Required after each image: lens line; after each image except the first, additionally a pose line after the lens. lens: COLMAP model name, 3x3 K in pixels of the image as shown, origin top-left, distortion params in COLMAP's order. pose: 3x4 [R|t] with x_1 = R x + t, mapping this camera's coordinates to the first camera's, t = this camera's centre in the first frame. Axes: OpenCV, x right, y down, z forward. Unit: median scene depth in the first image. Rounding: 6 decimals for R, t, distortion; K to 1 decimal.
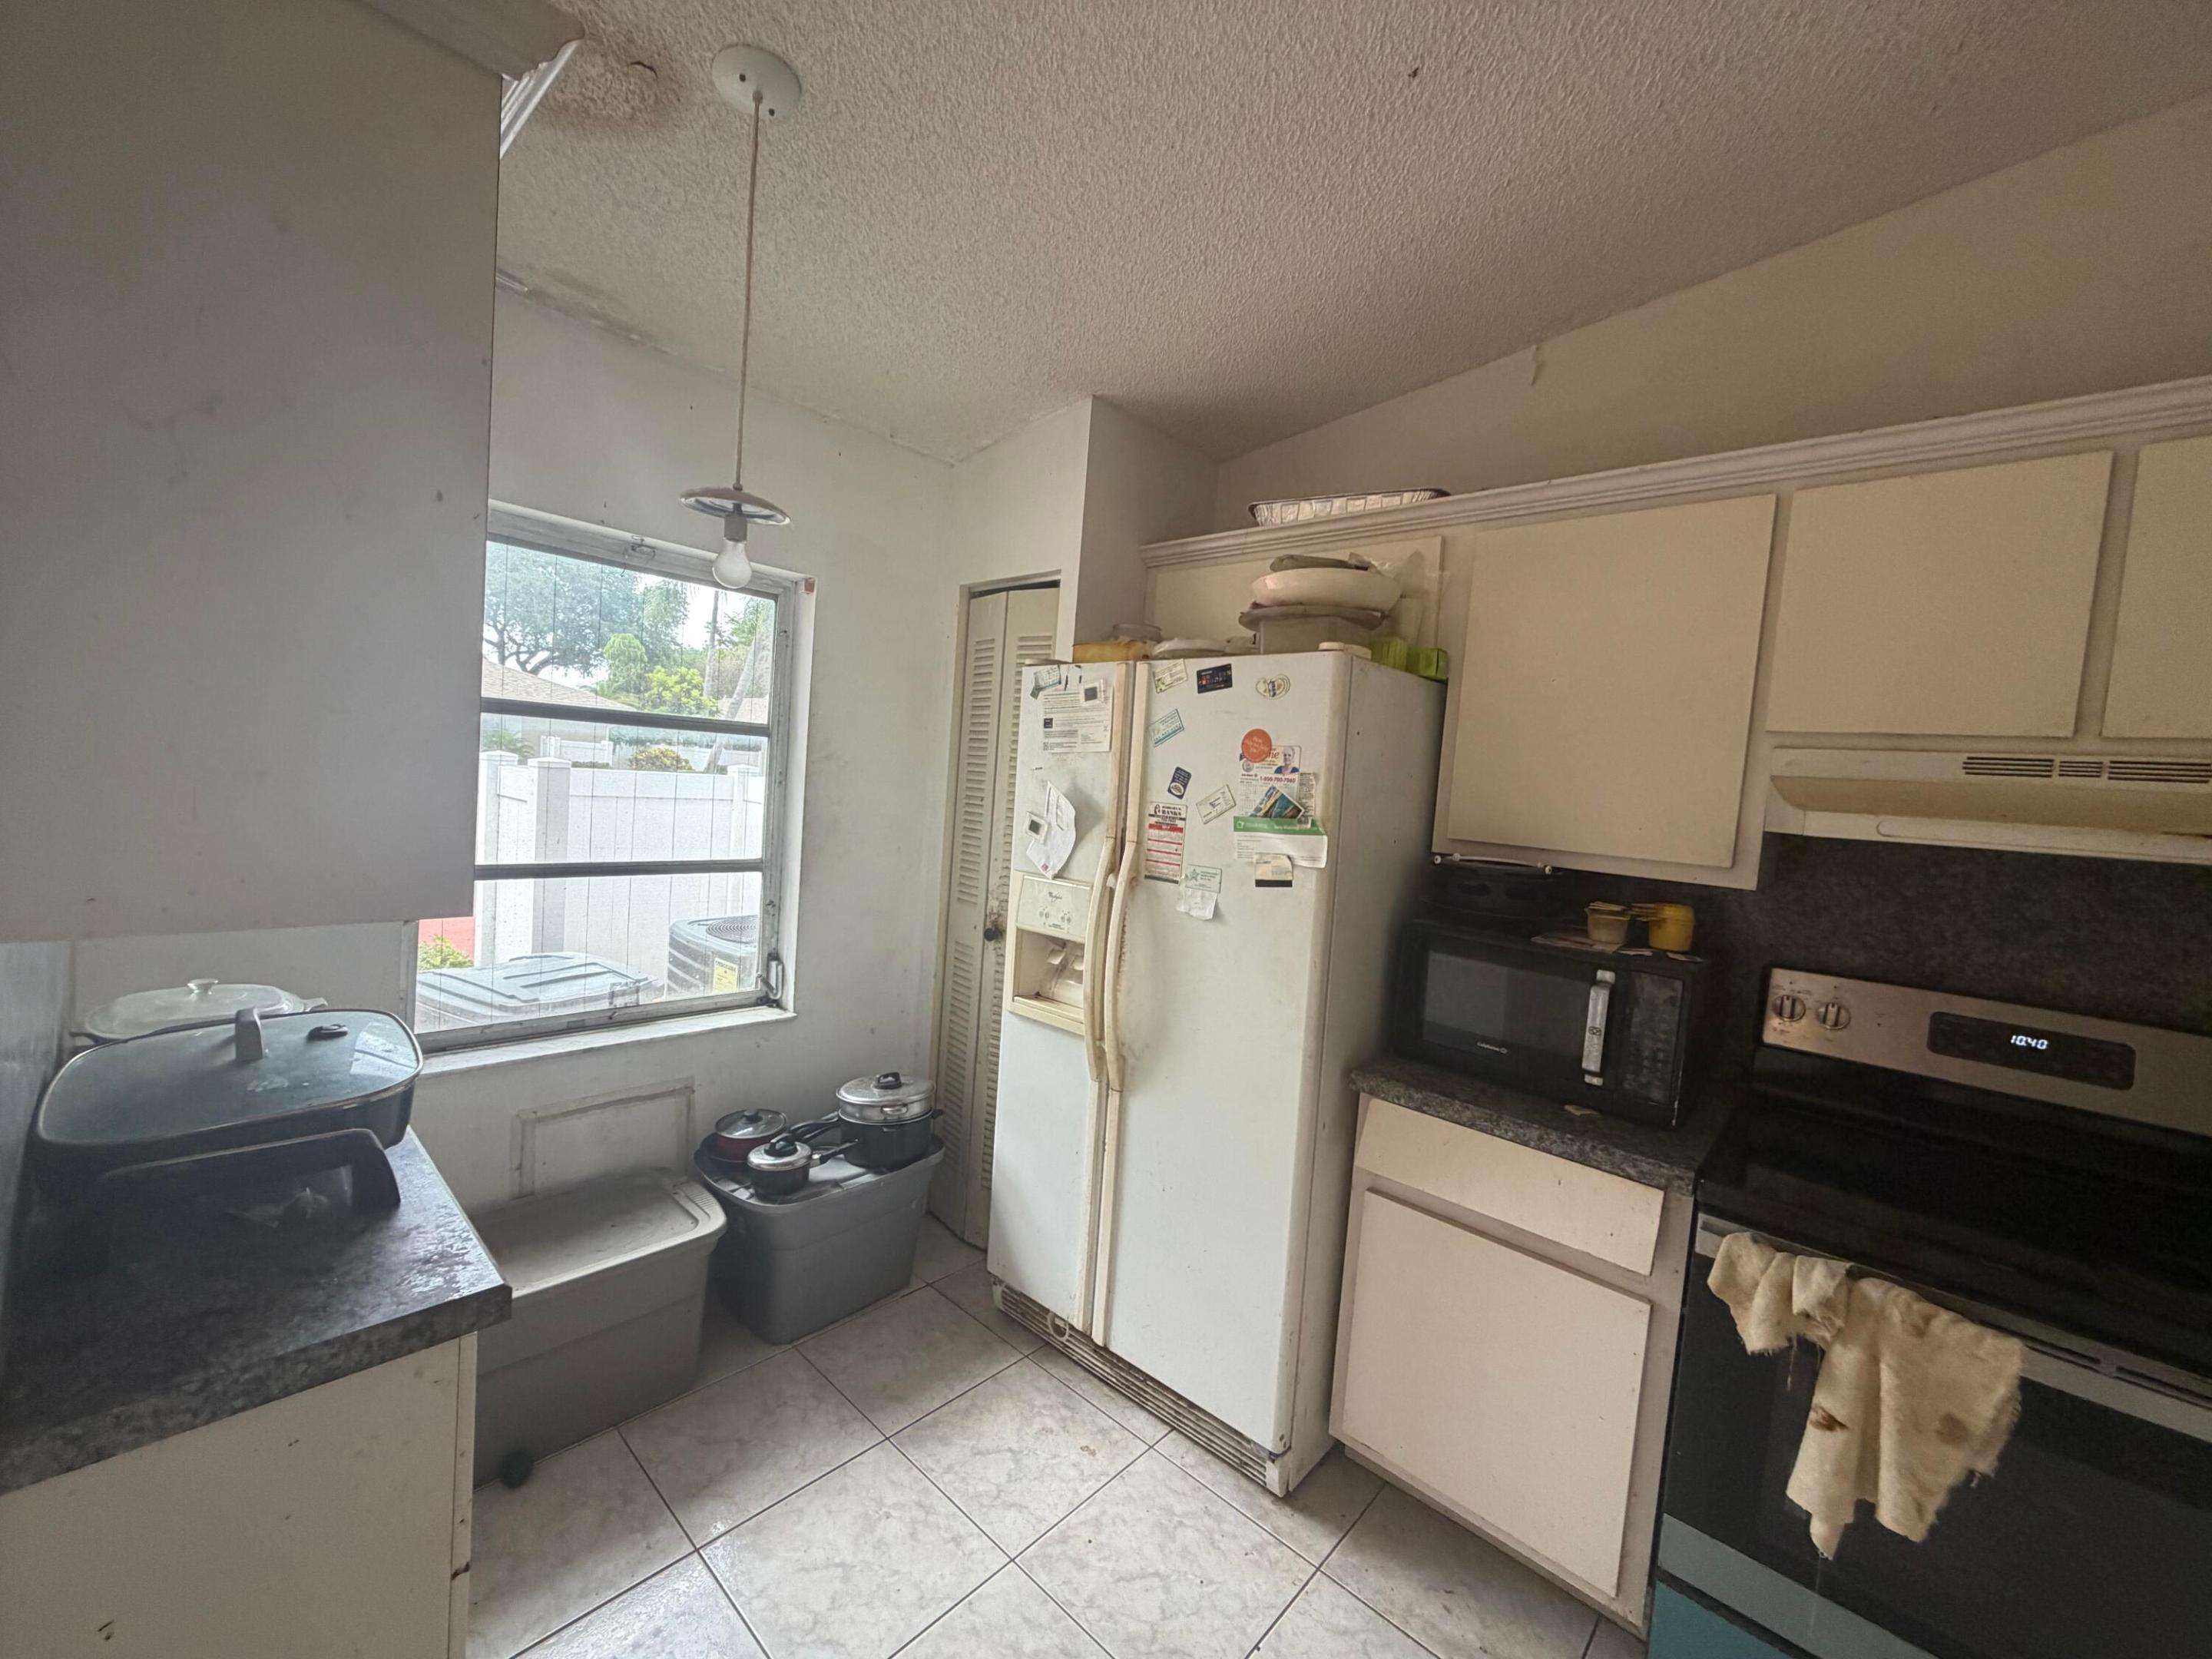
lens RADIAL K [[882.4, 0, 1106.0], [0, 882.4, 829.5], [0, 0, 1]] dist [0.000675, 0.000099]
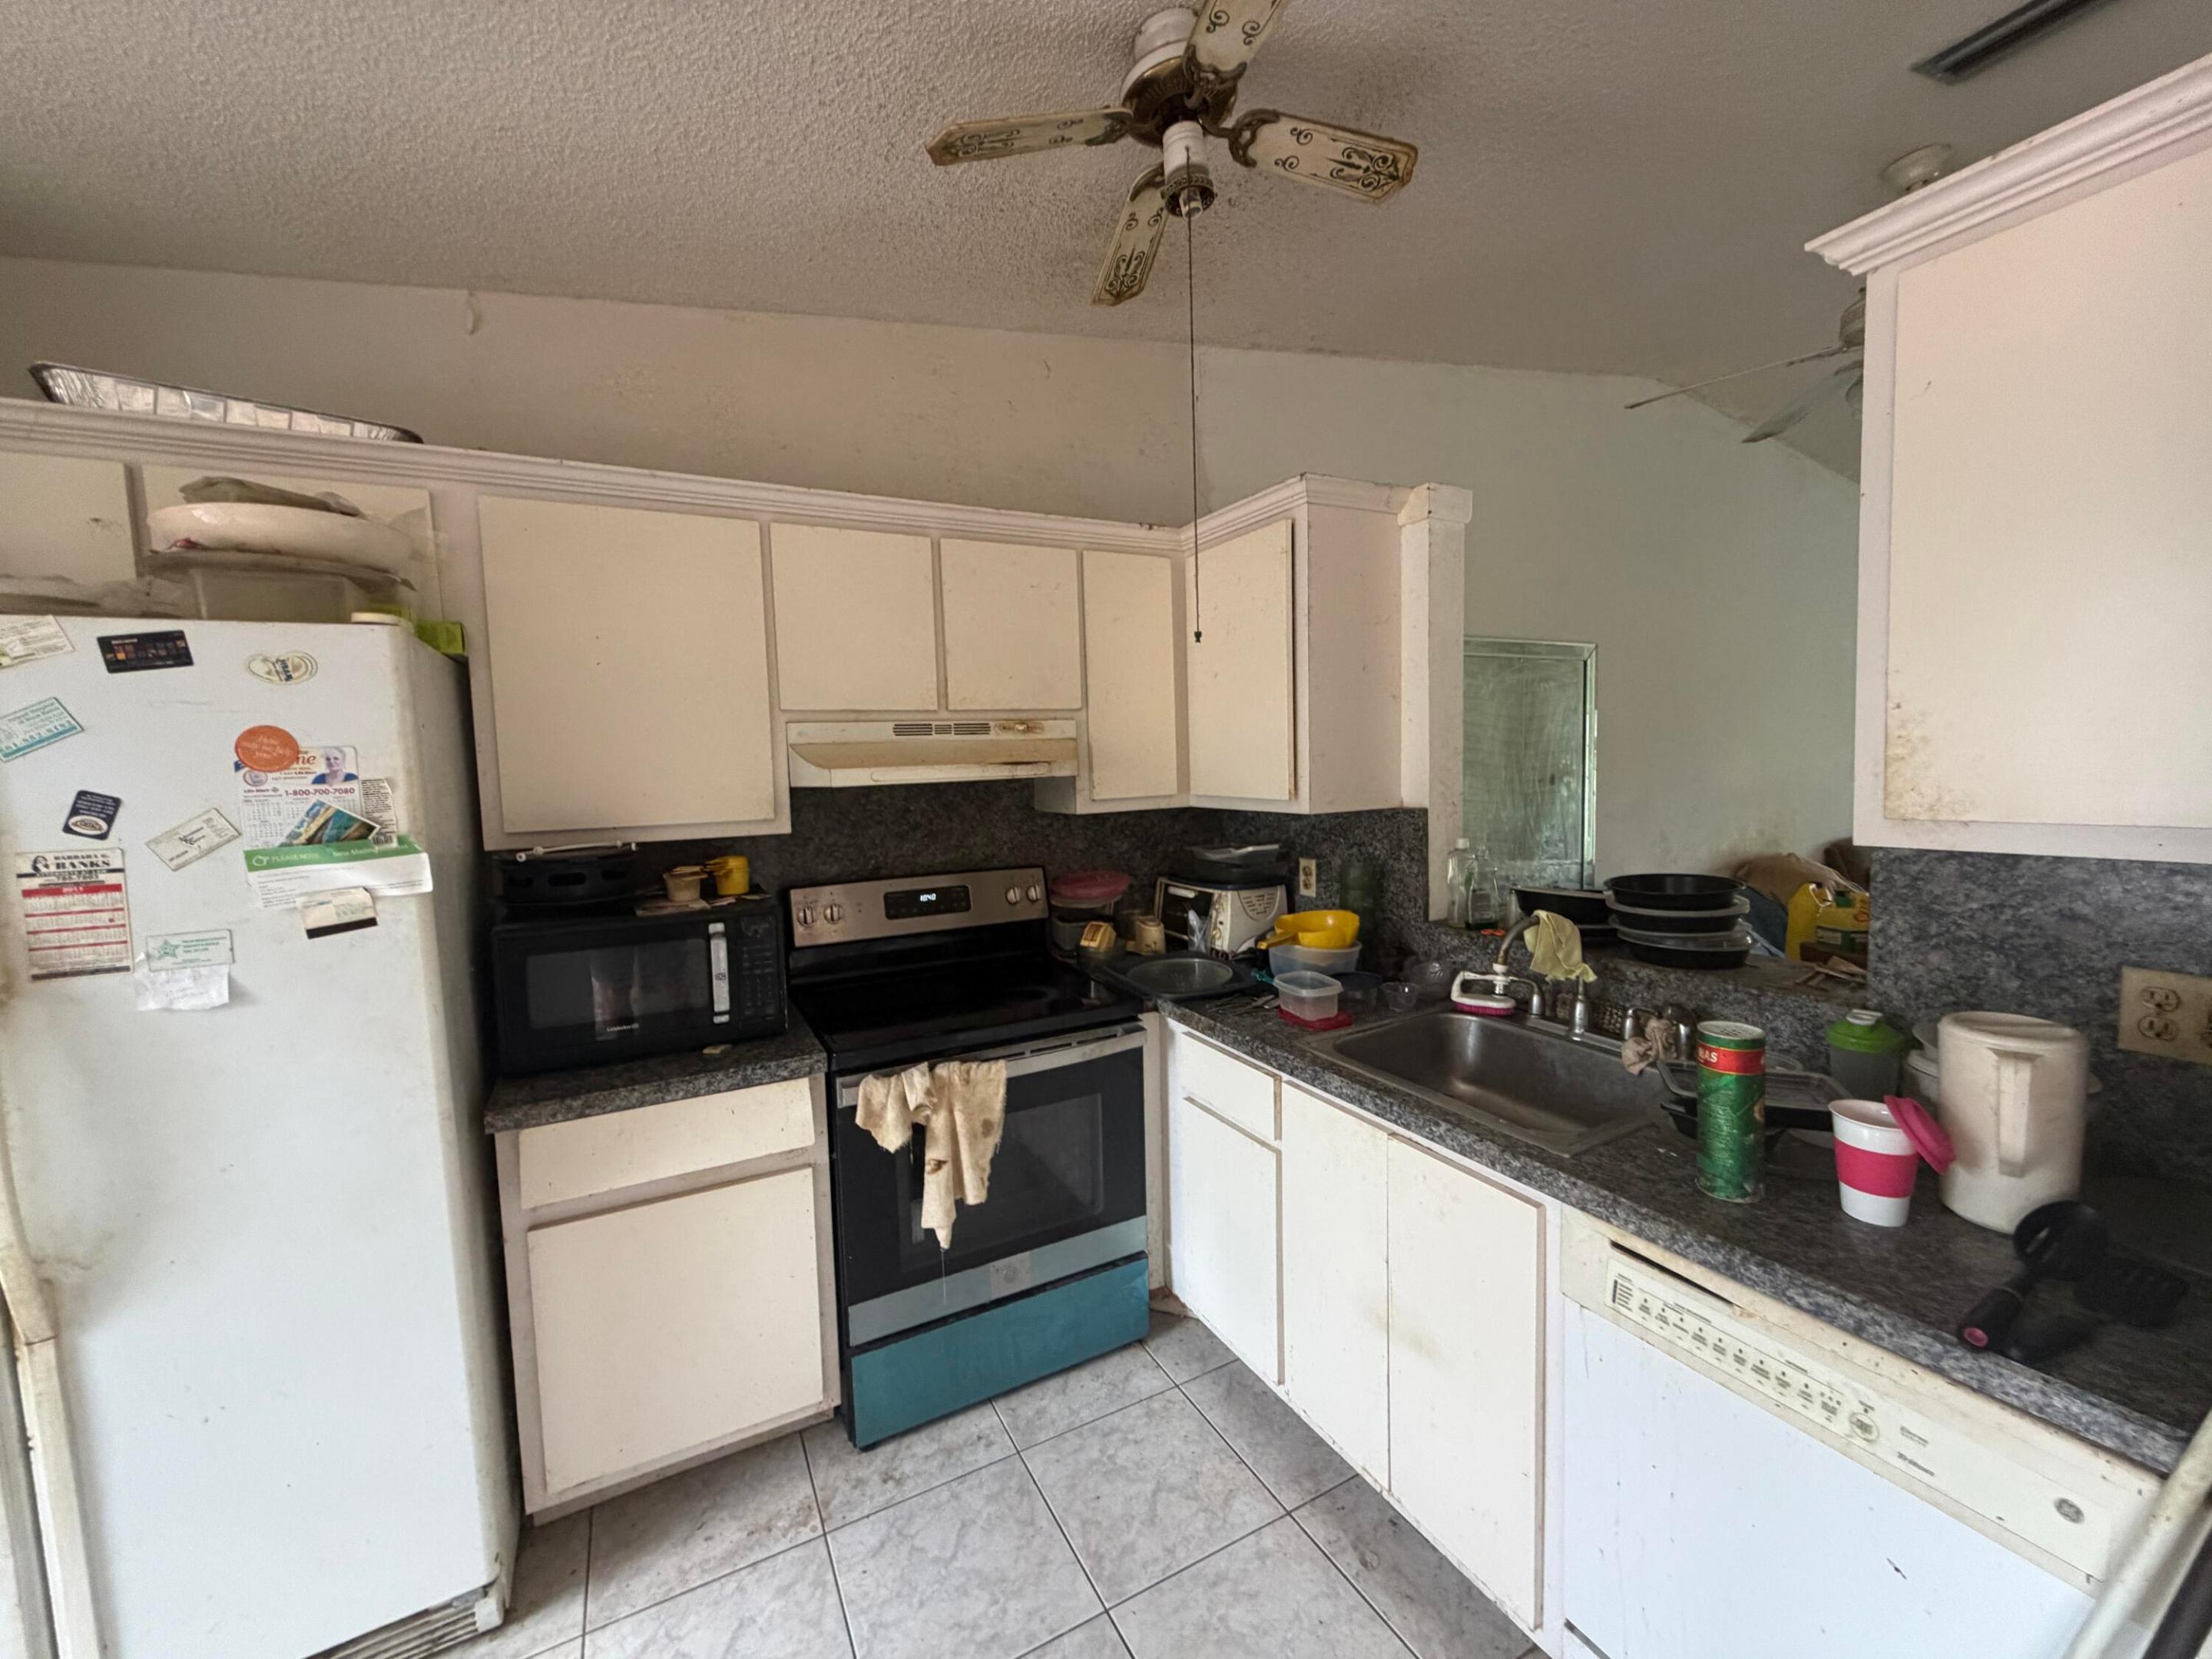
lens RADIAL K [[875.8, 0, 1106.0], [0, 875.8, 829.5], [0, 0, 1]] dist [0.000150, 0.000033]
pose [[0.331584, -0.158849, 0.929957, -0.292211], [0.111650, 0.985403, 0.128510, -0.047723], [-0.936796, 0.061218, 0.344479, 0.120154]]
